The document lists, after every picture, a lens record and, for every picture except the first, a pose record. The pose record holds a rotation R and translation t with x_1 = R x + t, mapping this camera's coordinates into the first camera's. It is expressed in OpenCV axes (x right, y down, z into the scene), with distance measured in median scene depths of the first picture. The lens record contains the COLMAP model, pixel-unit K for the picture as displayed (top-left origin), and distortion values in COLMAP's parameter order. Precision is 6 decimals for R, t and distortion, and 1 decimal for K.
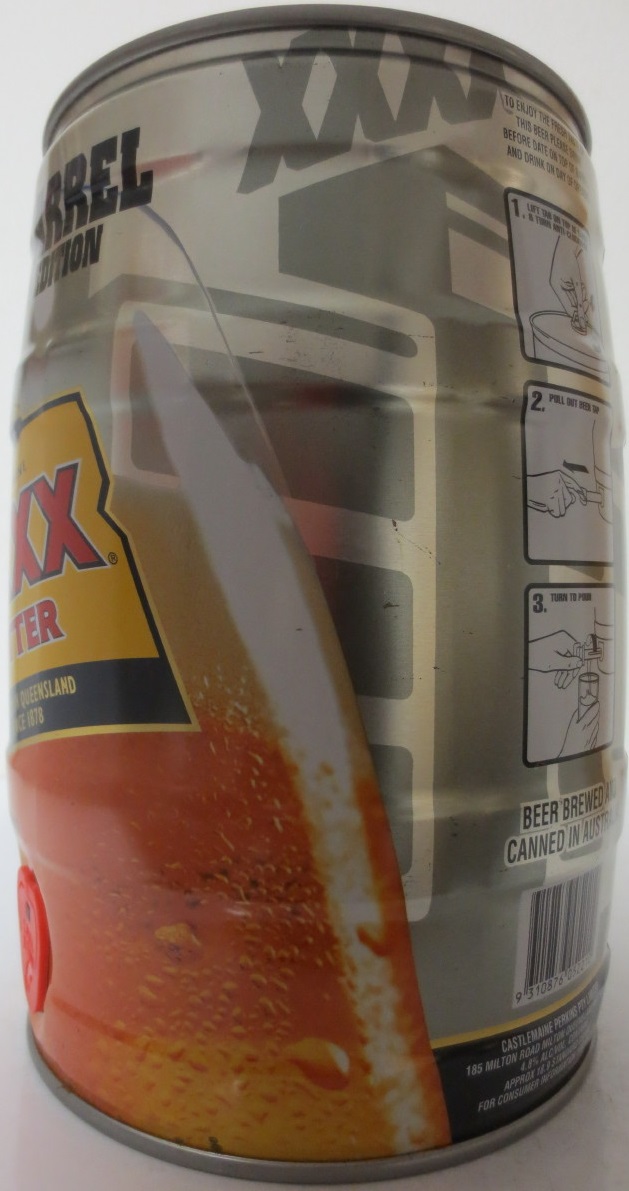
lens RADIAL K [[868.4, 0, 264.1], [0, 868.4, 594.3], [0, 0, 1]] dist [-0.014774, -0.021377]
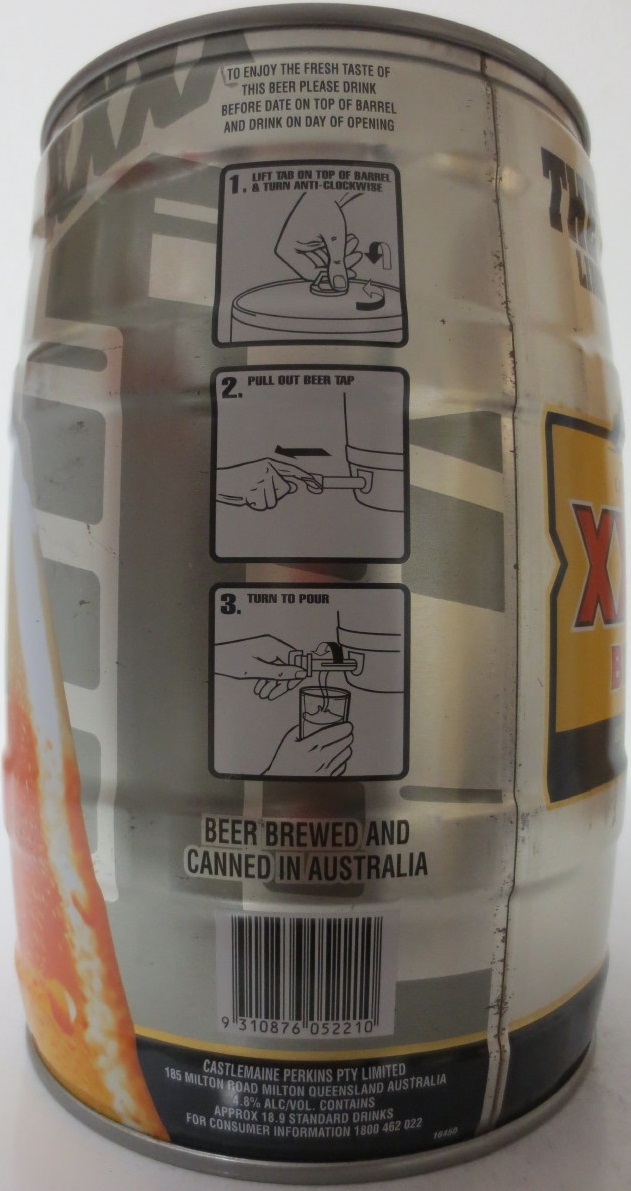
lens RADIAL K [[868.4, 0, 310.9], [0, 868.4, 599.2], [0, 0, 1]] dist [-0.014774, -0.021377]
pose [[0.716766, 0.013474, -0.697184, 1.014786], [-0.015479, 0.999874, 0.003410, 0.000492], [0.697142, 0.008347, 0.716884, 0.384837]]
